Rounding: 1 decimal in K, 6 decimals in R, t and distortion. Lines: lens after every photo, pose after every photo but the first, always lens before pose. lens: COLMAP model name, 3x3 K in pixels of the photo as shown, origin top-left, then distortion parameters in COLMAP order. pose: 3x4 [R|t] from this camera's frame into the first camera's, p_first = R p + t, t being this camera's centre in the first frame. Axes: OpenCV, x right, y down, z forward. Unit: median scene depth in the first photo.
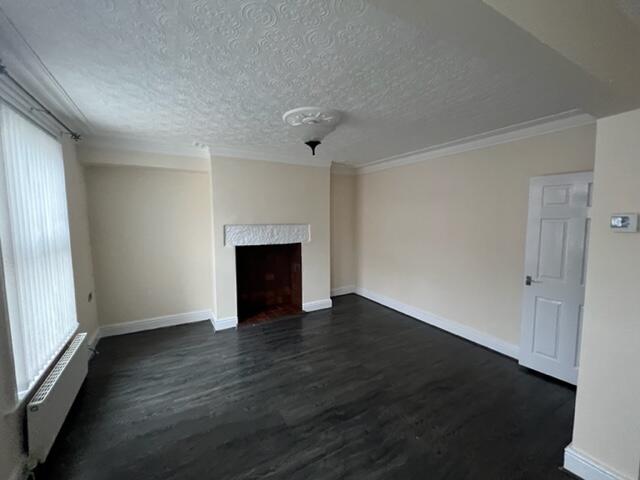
lens RADIAL K [[263.1, 0, 321.8], [0, 263.1, 240.0], [0, 0, 1]] dist [-0.000260, -0.000278]
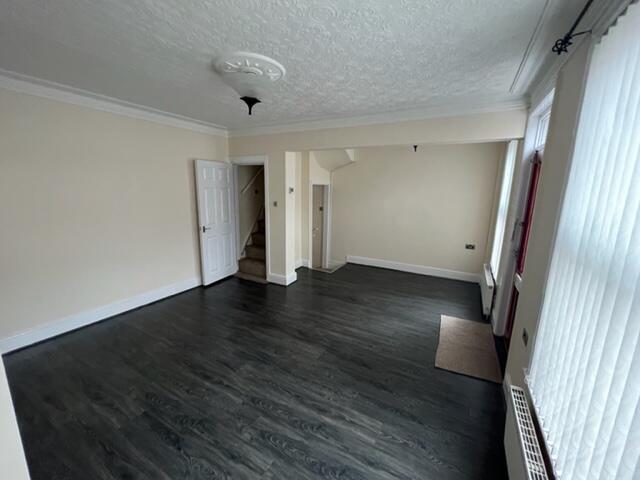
lens RADIAL K [[263.1, 0, 322.3], [0, 263.1, 239.5], [0, 0, 1]] dist [-0.000260, -0.000278]
pose [[-0.508791, -0.168742, 0.844190, -0.915516], [0.061508, 0.970971, 0.231155, -0.103721], [-0.858690, 0.169534, -0.483642, 1.256923]]
